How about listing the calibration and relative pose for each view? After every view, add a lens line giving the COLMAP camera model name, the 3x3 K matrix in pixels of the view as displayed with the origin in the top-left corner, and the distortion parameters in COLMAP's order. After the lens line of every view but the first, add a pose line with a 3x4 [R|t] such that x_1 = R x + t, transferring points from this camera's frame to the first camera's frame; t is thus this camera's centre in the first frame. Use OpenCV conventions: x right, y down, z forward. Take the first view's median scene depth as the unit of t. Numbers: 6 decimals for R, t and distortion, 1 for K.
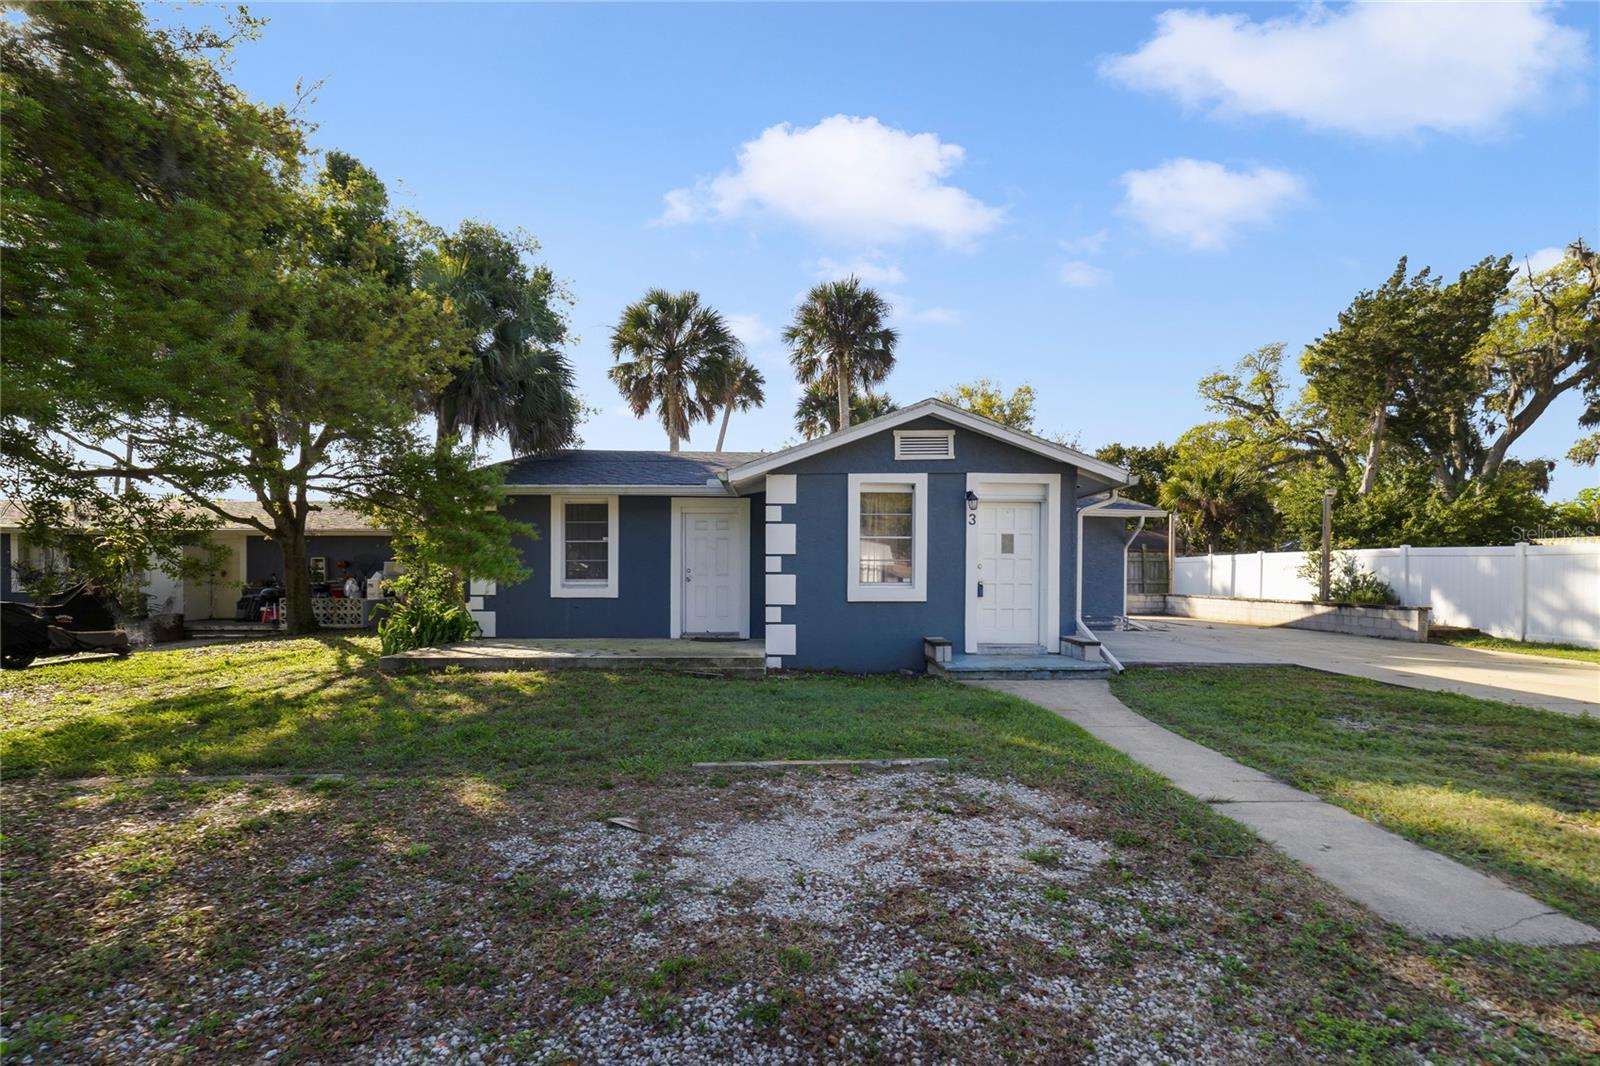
lens RADIAL K [[718.4, 0, 878.6], [0, 718.4, 576.9], [0, 0, 1]] dist [0.002736, 0.001624]
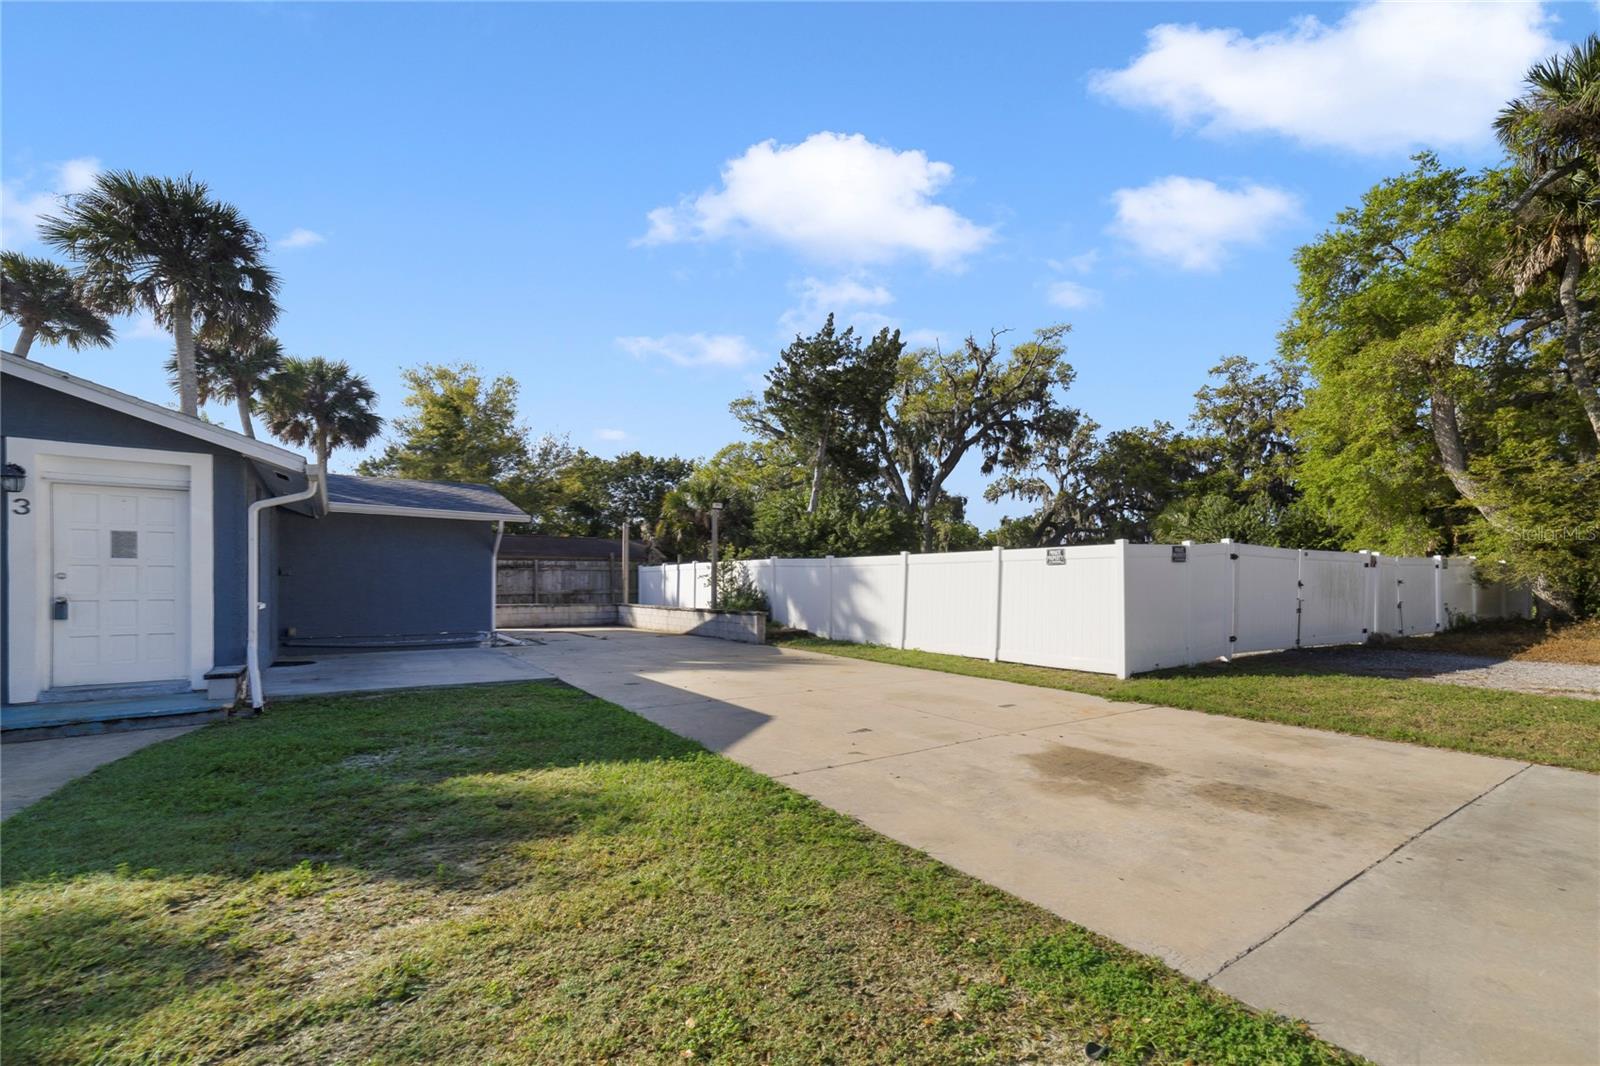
lens RADIAL K [[718.4, 0, 884.1], [0, 718.4, 580.3], [0, 0, 1]] dist [0.002736, 0.001624]
pose [[0.820207, -0.001366, 0.572065, 0.157980], [0.005716, 0.999967, -0.005808, -0.000525], [-0.572038, 0.008033, 0.820188, -0.011350]]
